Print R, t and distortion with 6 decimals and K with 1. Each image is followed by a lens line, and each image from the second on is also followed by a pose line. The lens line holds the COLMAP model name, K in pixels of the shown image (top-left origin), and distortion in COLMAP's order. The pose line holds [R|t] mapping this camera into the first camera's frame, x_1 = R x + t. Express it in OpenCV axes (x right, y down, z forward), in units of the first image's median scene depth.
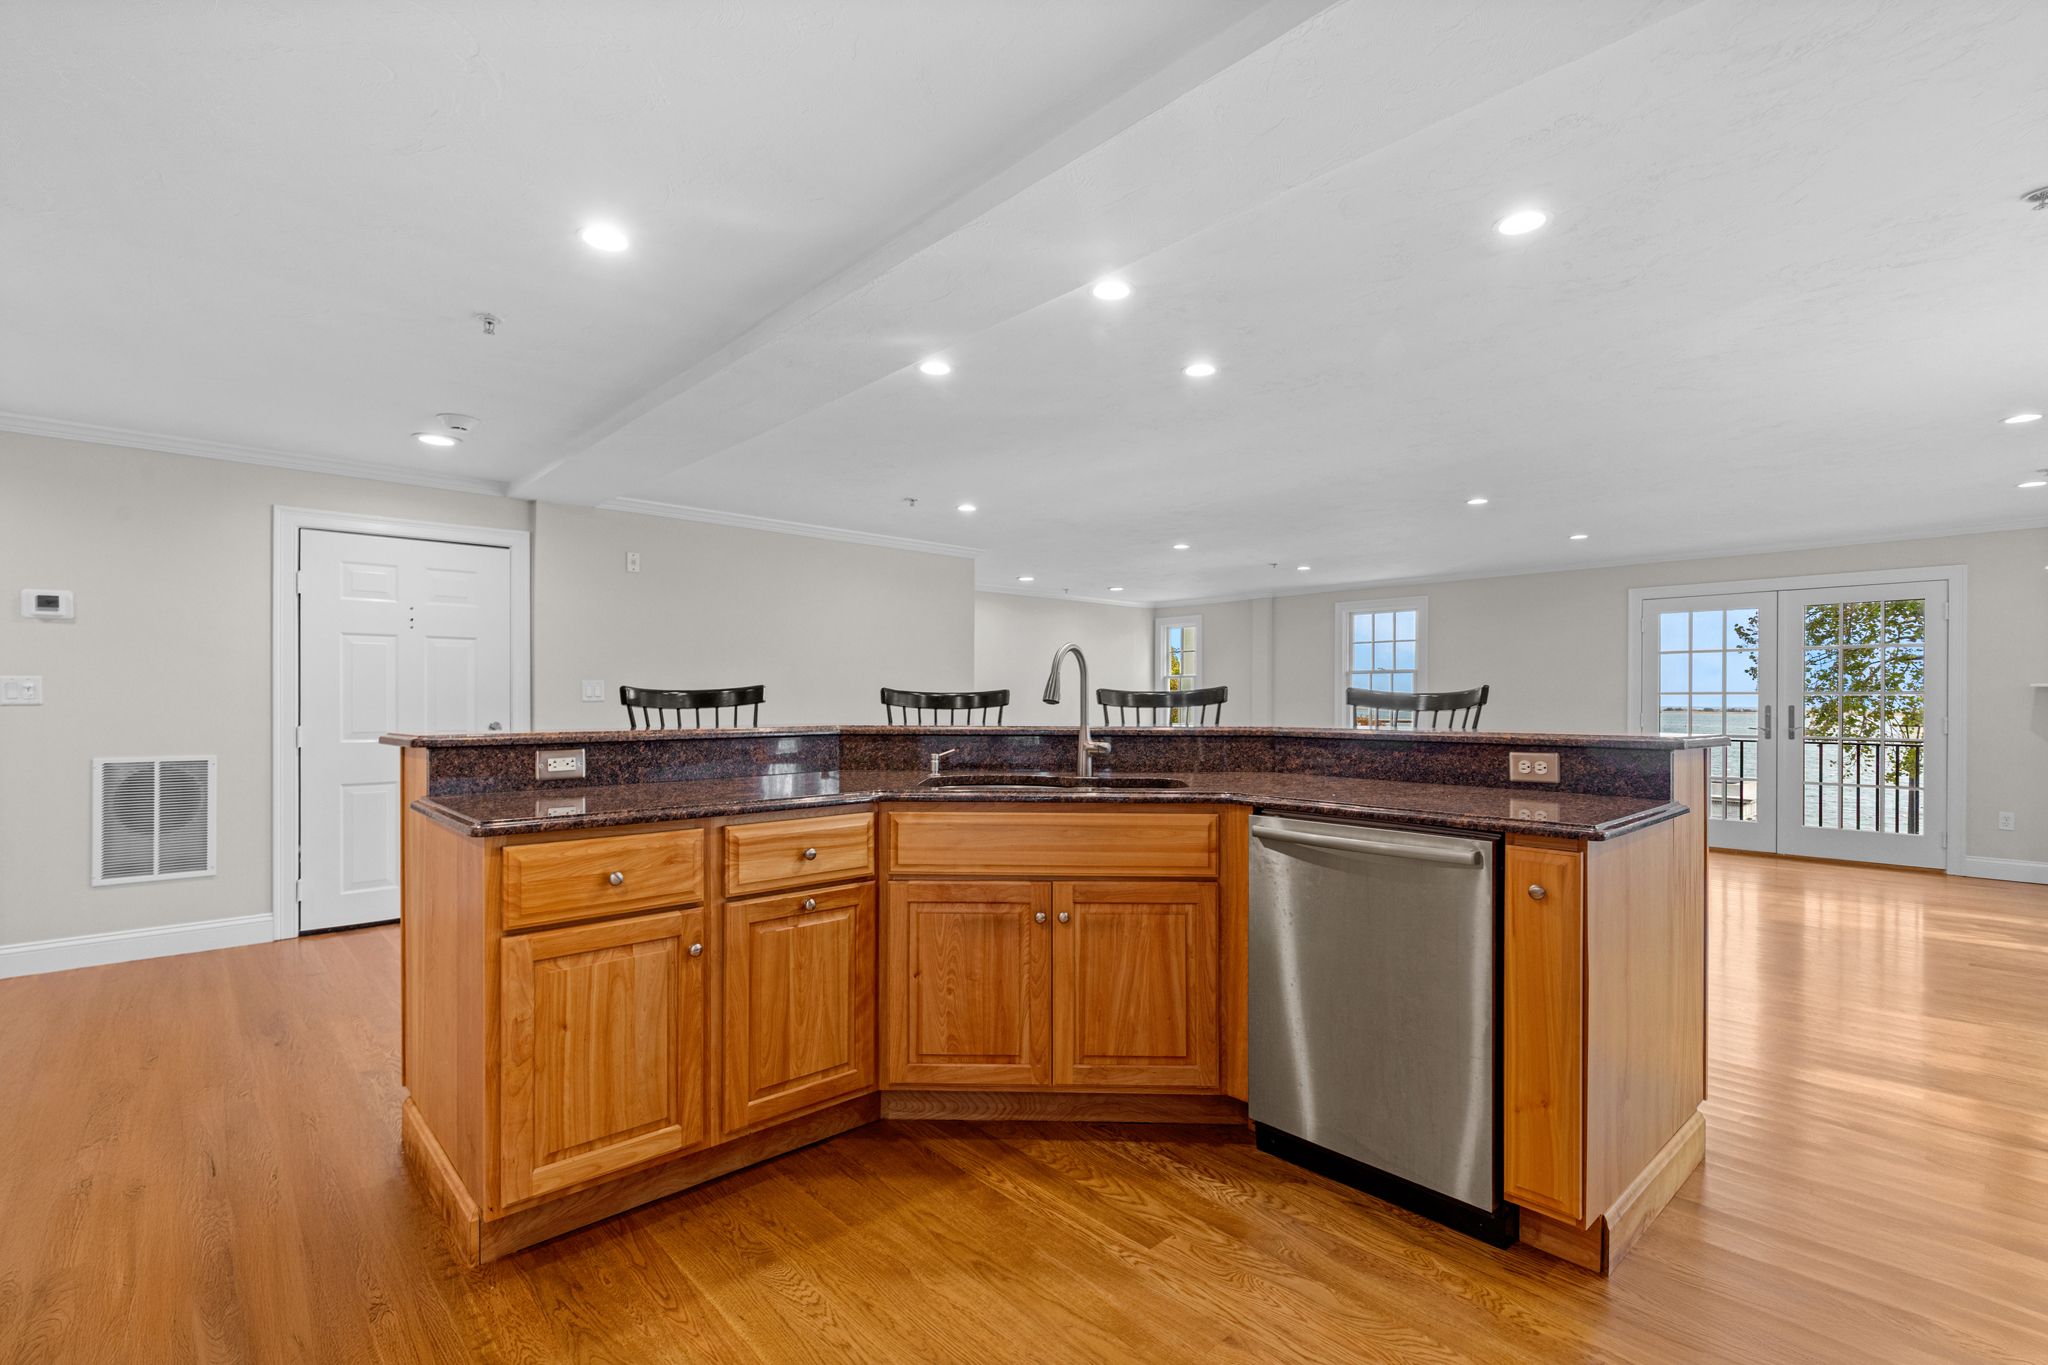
lens RADIAL K [[929.7, 0, 1022.7], [0, 929.7, 695.5], [0, 0, 1]] dist [0.003409, -0.000076]
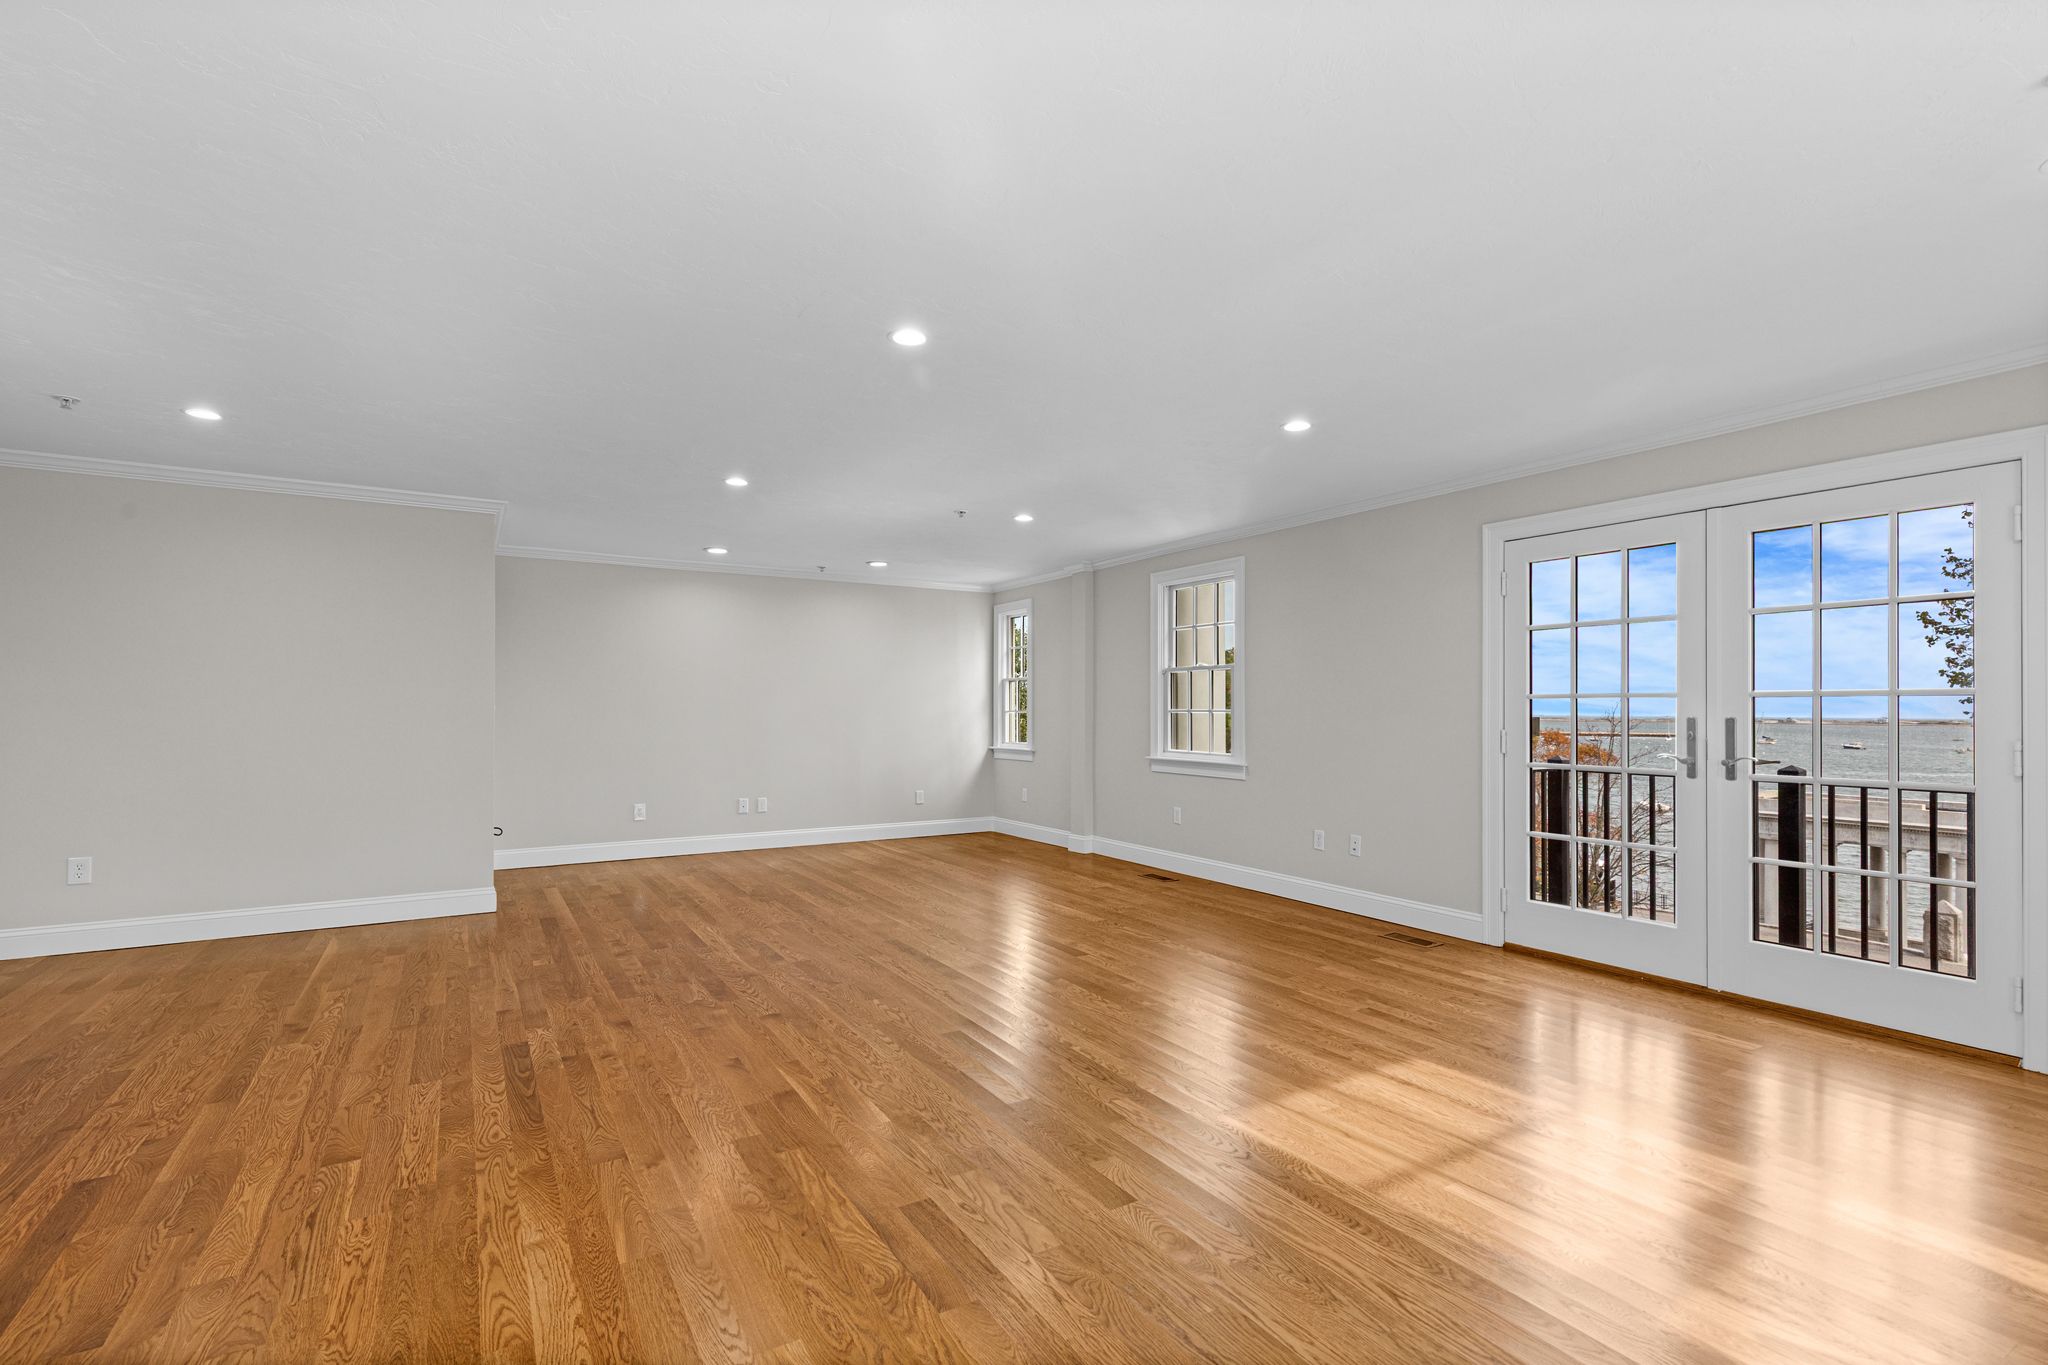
lens RADIAL K [[928.3, 0, 1031.3], [0, 928.3, 697.4], [0, 0, 1]] dist [0.005931, -0.000193]
pose [[0.981893, -0.003332, -0.189408, 1.495448], [0.001406, 0.999946, -0.010303, 0.011768], [0.189432, 0.009850, 0.981844, 1.100529]]
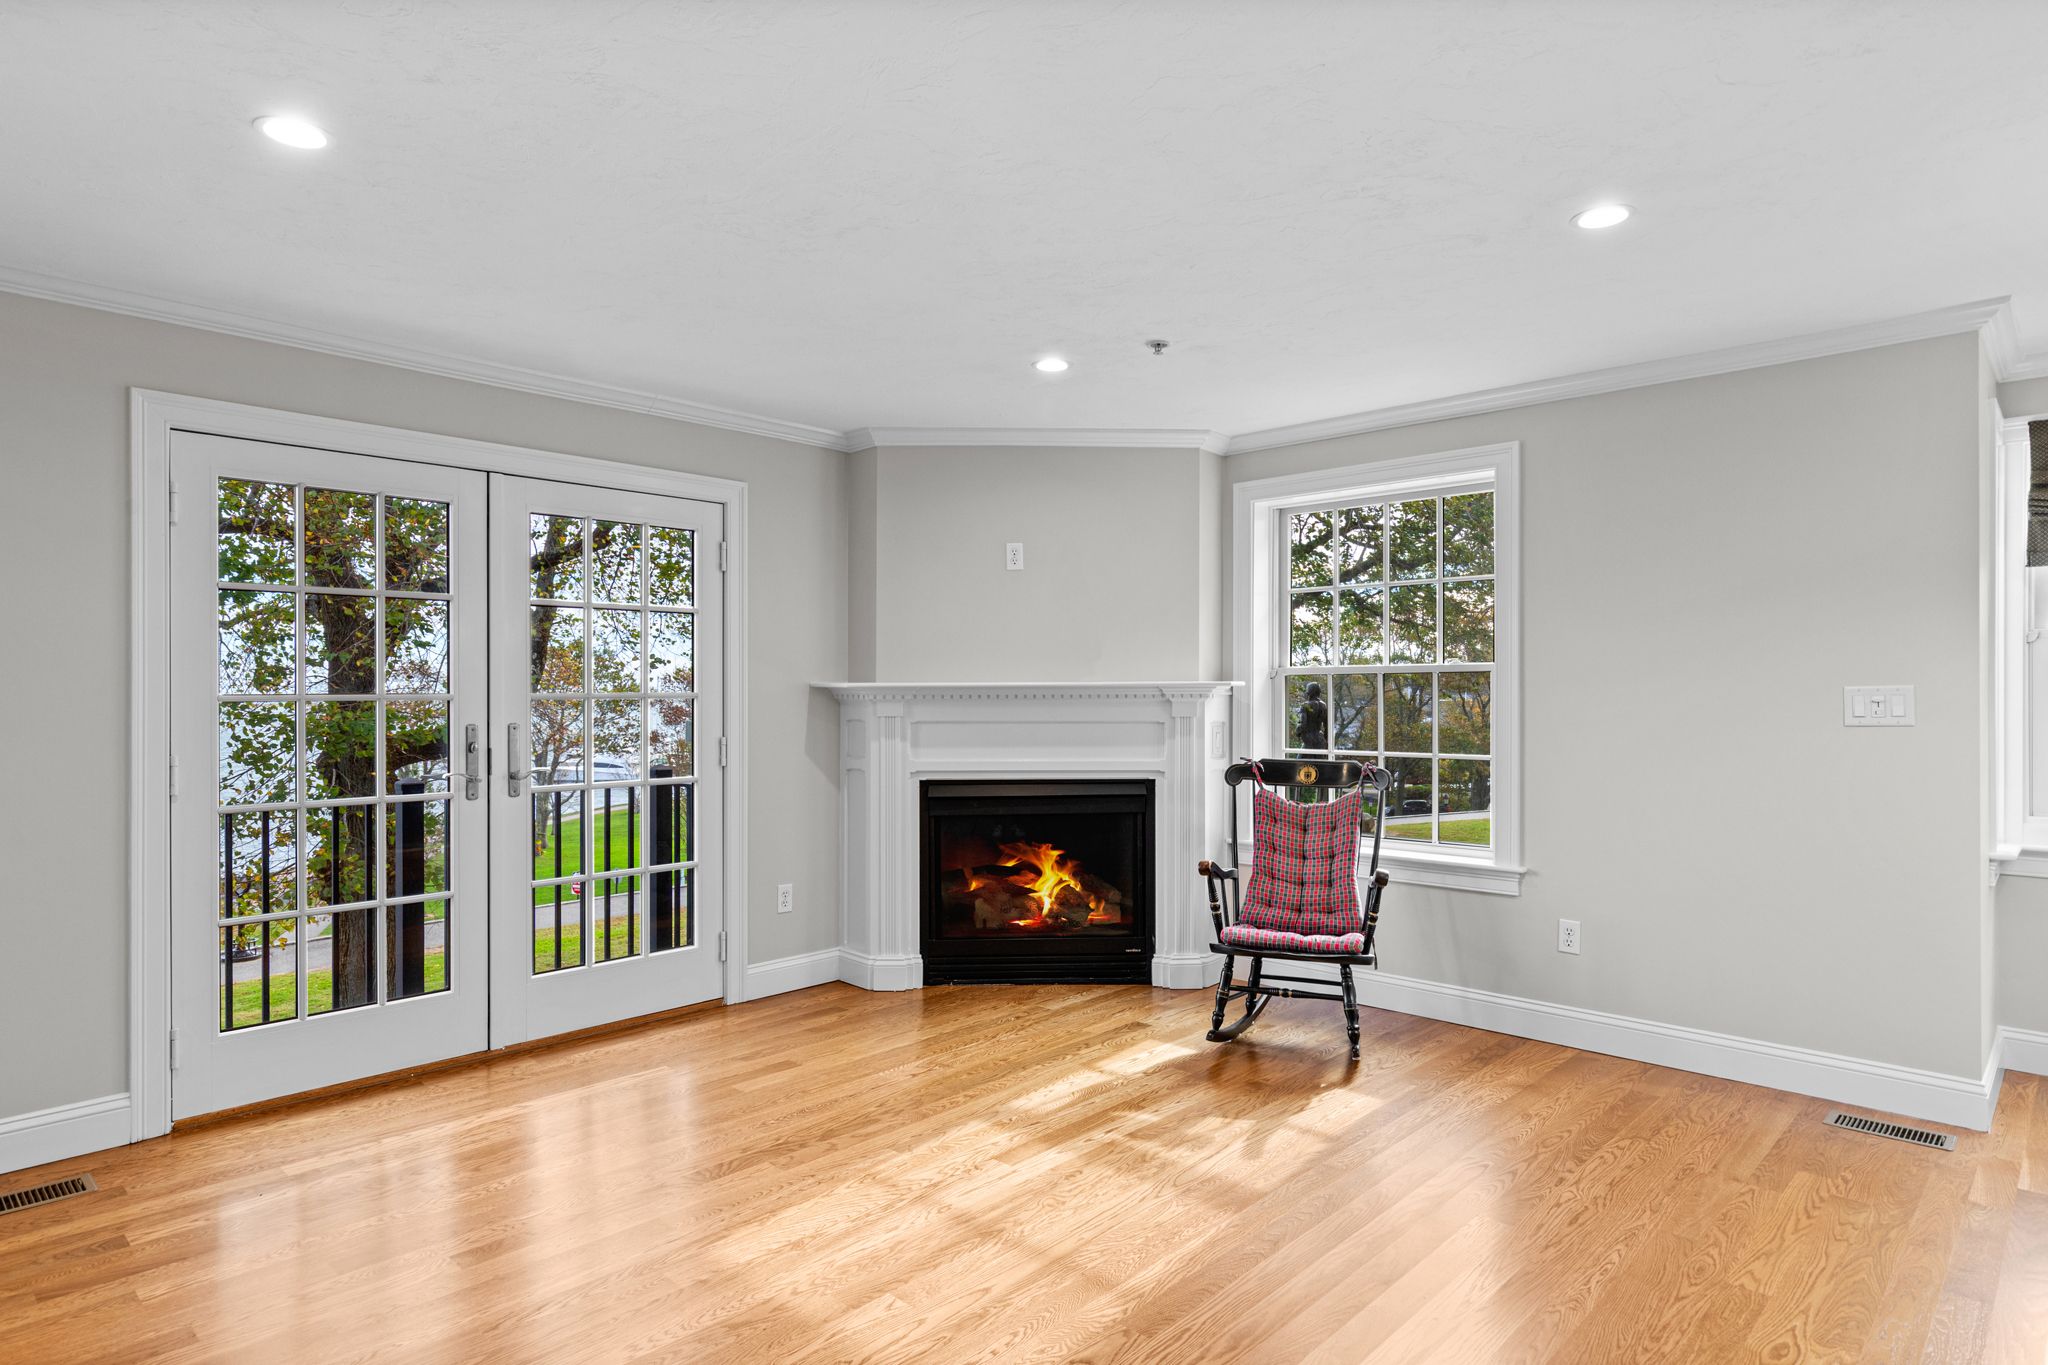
lens RADIAL K [[1124.0, 0, 1024.0], [0, 1124.0, 682.5], [0, 0, 1]] dist [-0.000920, -0.000944]
pose [[-0.074824, 0.002604, 0.997193, 0.696154], [-0.005042, 0.999983, -0.002989, -0.026878], [-0.997184, -0.005252, -0.074810, 2.233456]]
